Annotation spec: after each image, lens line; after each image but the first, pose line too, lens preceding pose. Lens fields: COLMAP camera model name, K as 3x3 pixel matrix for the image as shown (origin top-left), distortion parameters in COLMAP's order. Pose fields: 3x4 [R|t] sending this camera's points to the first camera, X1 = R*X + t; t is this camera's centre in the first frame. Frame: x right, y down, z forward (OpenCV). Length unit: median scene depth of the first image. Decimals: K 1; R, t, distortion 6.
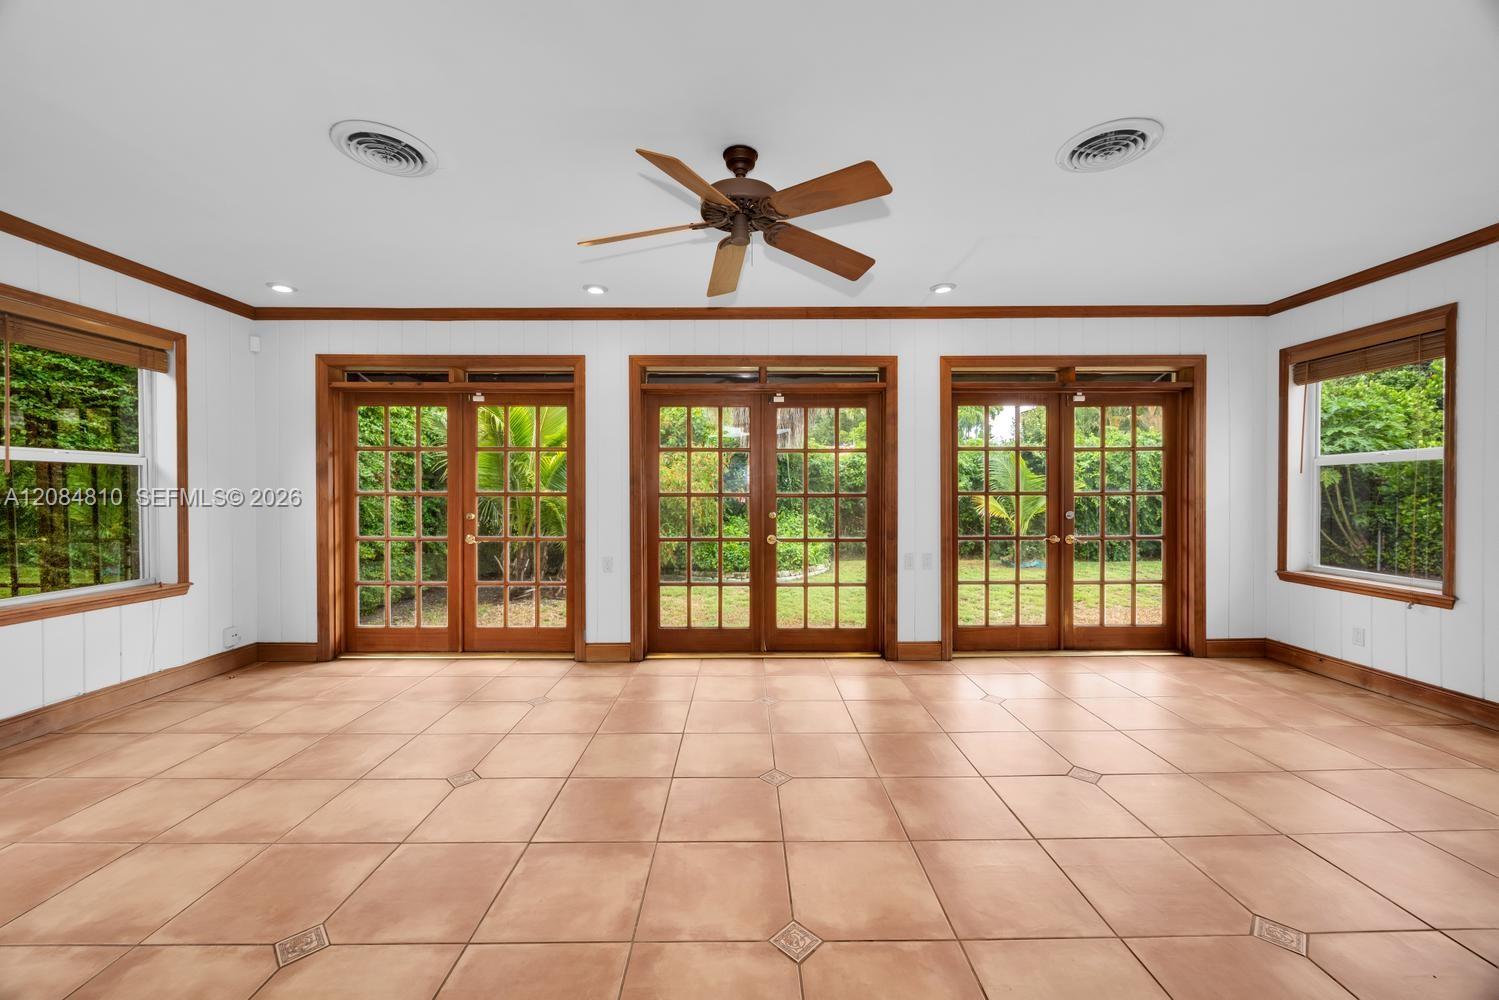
lens RADIAL K [[563.6, 0, 748.6], [0, 563.6, 496.5], [0, 0, 1]] dist [-0.000349, -0.000132]
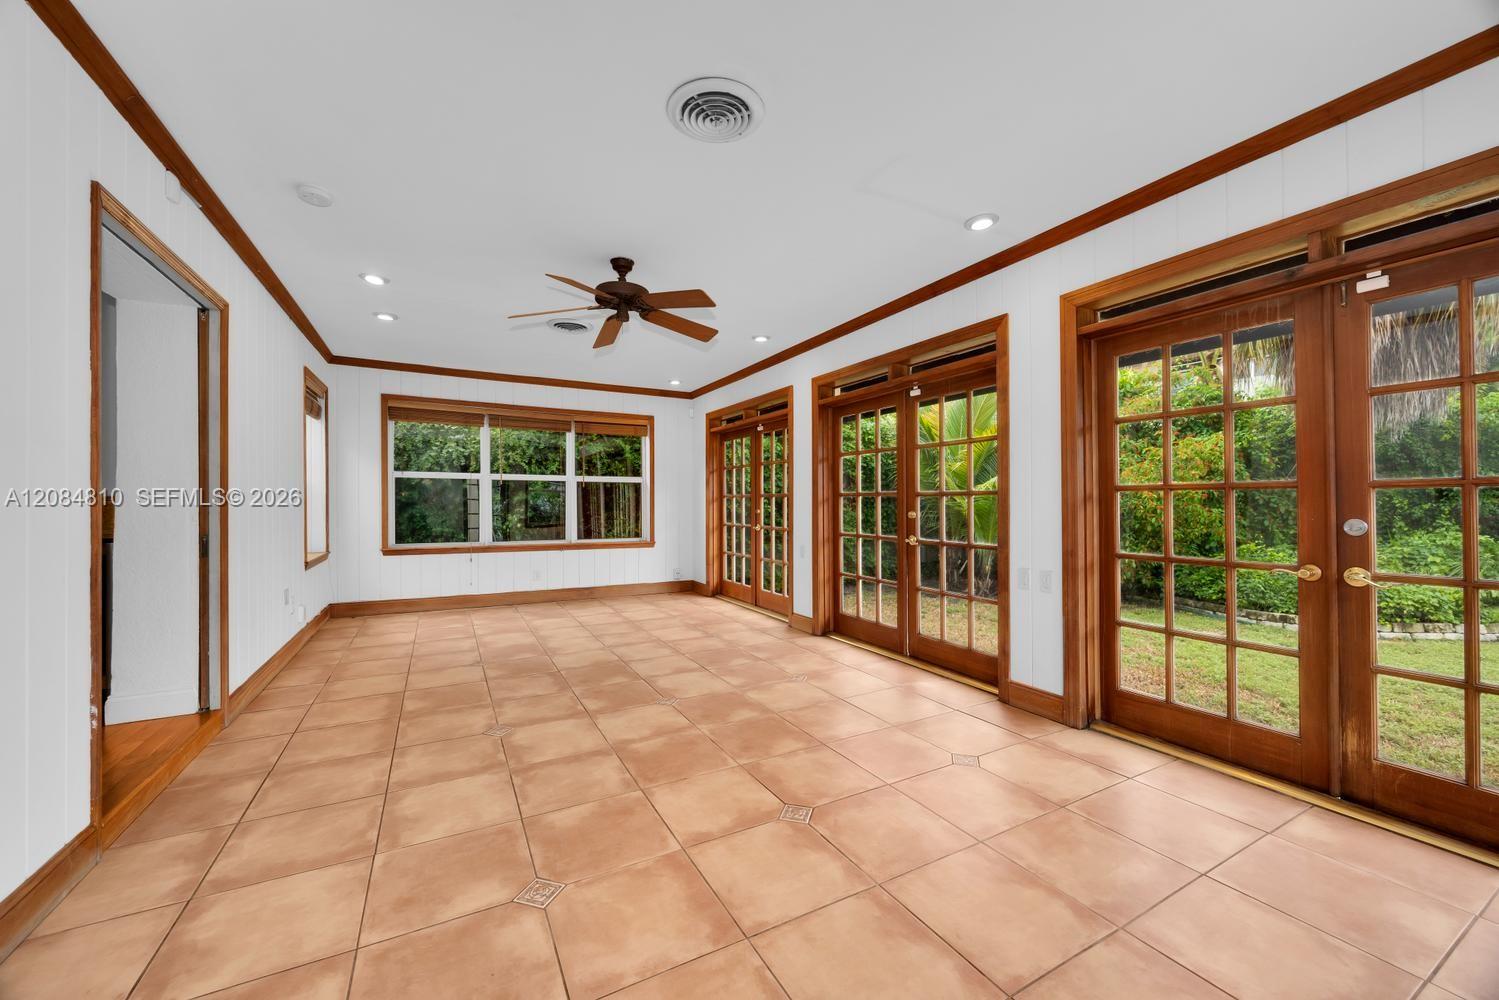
lens RADIAL K [[562.2, 0, 748.5], [0, 562.2, 503.0], [0, 0, 1]] dist [-0.000968, -0.000165]
pose [[0.469929, 0.002060, -0.882702, 0.778449], [-0.007381, 0.999971, -0.001596, 0.016781], [0.882673, 0.007265, 0.469931, 0.318369]]
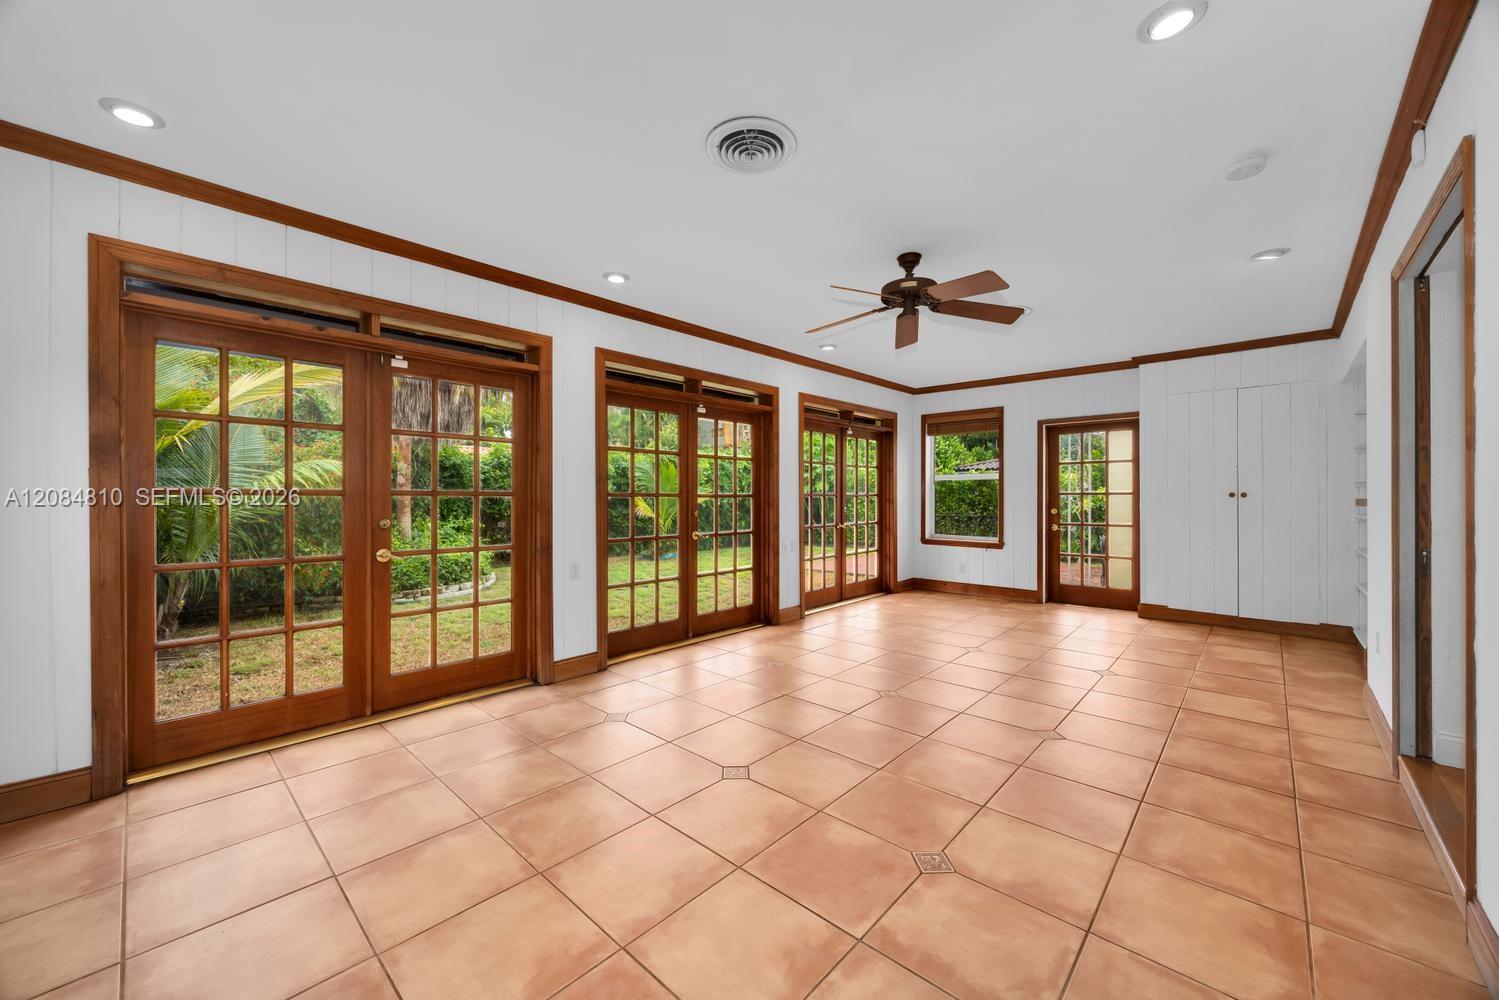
lens RADIAL K [[563.6, 0, 748.6], [0, 563.6, 496.5], [0, 0, 1]] dist [-0.000349, -0.000132]
pose [[0.686467, 0.001531, 0.727160, -0.718150], [0.002992, 0.999983, -0.004930, 0.005196], [-0.727155, 0.005560, 0.686451, 0.166856]]
